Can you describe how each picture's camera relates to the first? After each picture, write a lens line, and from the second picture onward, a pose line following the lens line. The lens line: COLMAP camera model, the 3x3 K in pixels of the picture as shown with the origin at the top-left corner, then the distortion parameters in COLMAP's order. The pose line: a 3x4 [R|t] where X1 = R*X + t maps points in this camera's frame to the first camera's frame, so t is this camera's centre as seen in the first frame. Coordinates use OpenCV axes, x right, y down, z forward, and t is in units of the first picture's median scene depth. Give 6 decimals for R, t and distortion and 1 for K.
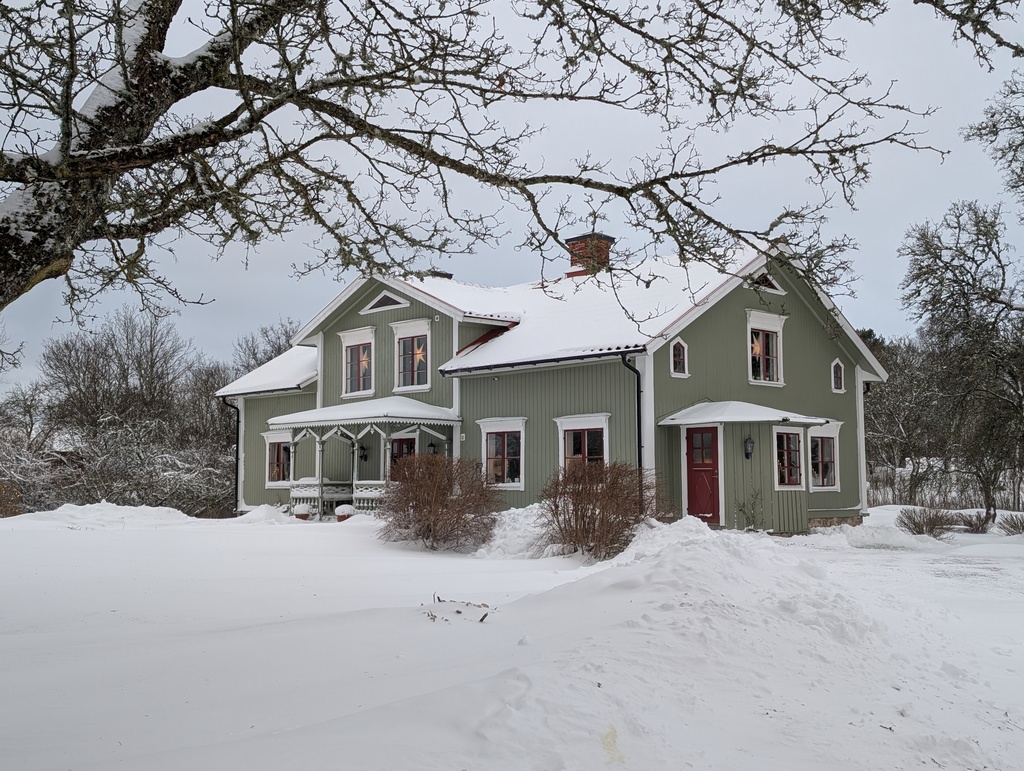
lens RADIAL K [[911.4, 0, 512.0], [0, 911.4, 385.5], [0, 0, 1]] dist [-0.000298, -0.000105]
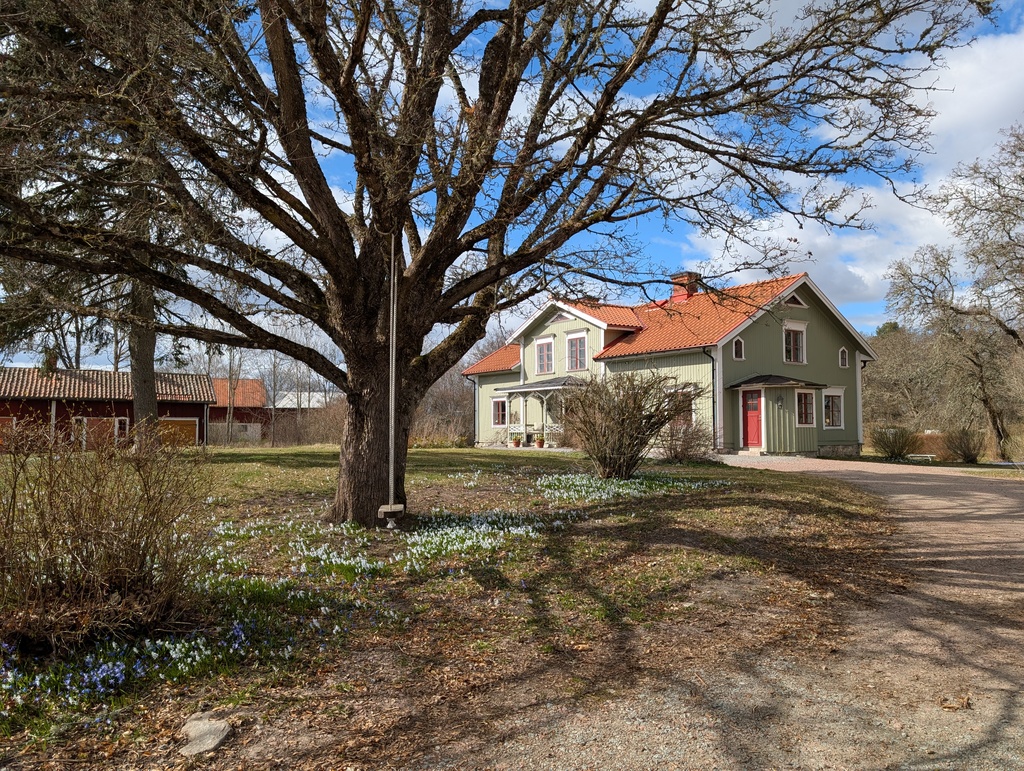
lens RADIAL K [[911.4, 0, 512.0], [0, 911.4, 385.5], [0, 0, 1]] dist [-0.000298, -0.000105]
pose [[0.989772, -0.015514, -0.141815, 0.007397], [0.018470, 0.999638, 0.019553, -0.003606], [0.141461, -0.021973, 0.989700, -0.691815]]
